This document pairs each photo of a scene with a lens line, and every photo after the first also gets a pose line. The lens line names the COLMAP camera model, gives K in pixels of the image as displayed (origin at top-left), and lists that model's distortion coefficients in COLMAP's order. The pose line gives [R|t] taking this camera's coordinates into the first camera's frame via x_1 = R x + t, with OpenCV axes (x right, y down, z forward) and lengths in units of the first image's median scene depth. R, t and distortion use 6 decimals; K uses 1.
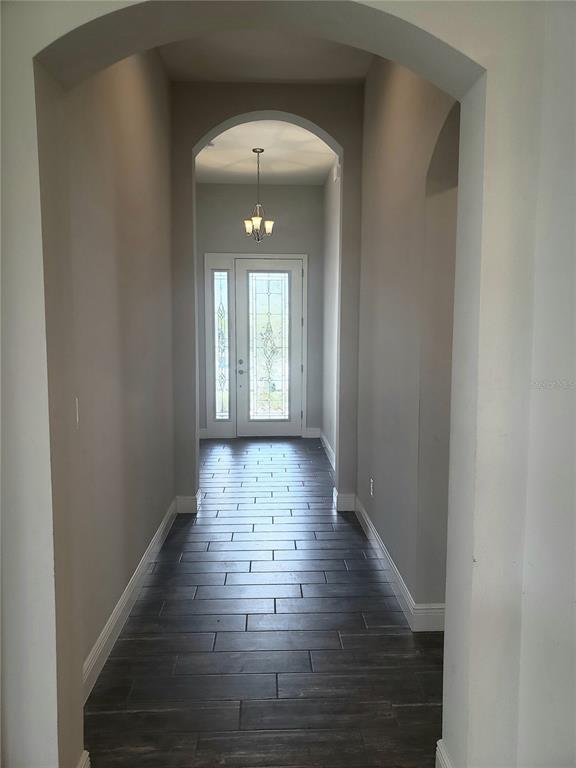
lens RADIAL K [[607.6, 0, 288.0], [0, 607.6, 384.0], [0, 0, 1]] dist [0.044462, -0.013328]
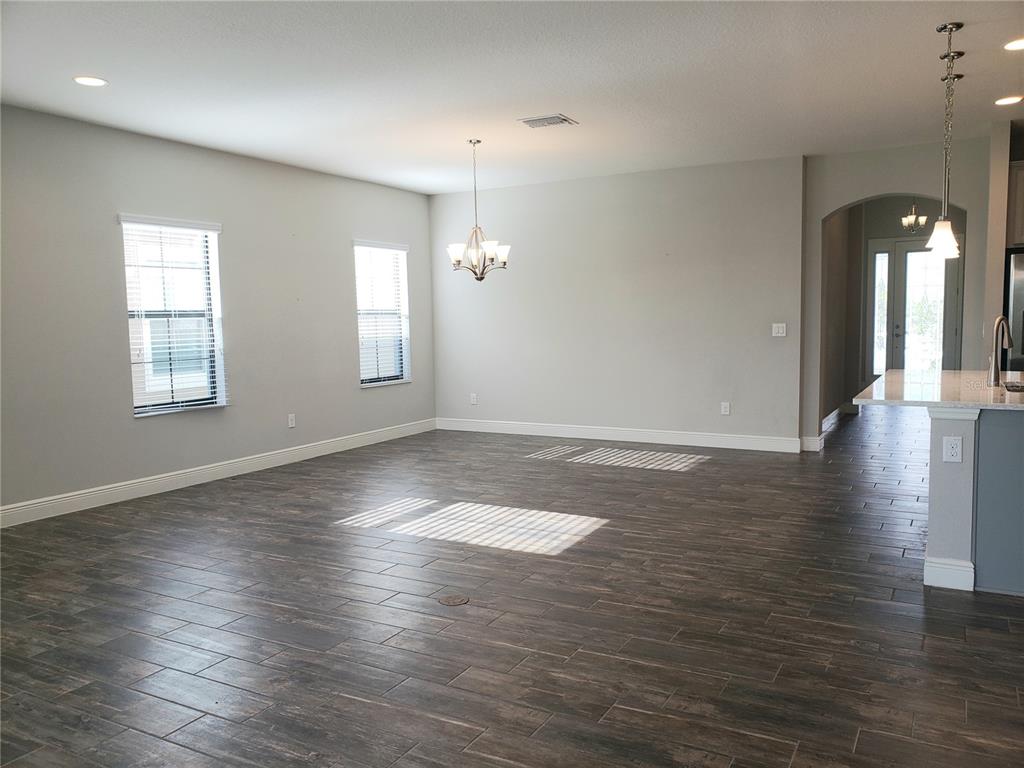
lens RADIAL K [[810.1, 0, 512.2], [0, 810.1, 395.5], [0, 0, 1]] dist [0.044462, -0.013328]
pose [[0.858482, 0.026367, -0.512165, 0.126368], [-0.024183, 0.999648, 0.010928, 0.125478], [0.512273, 0.003004, 0.858818, -0.991252]]
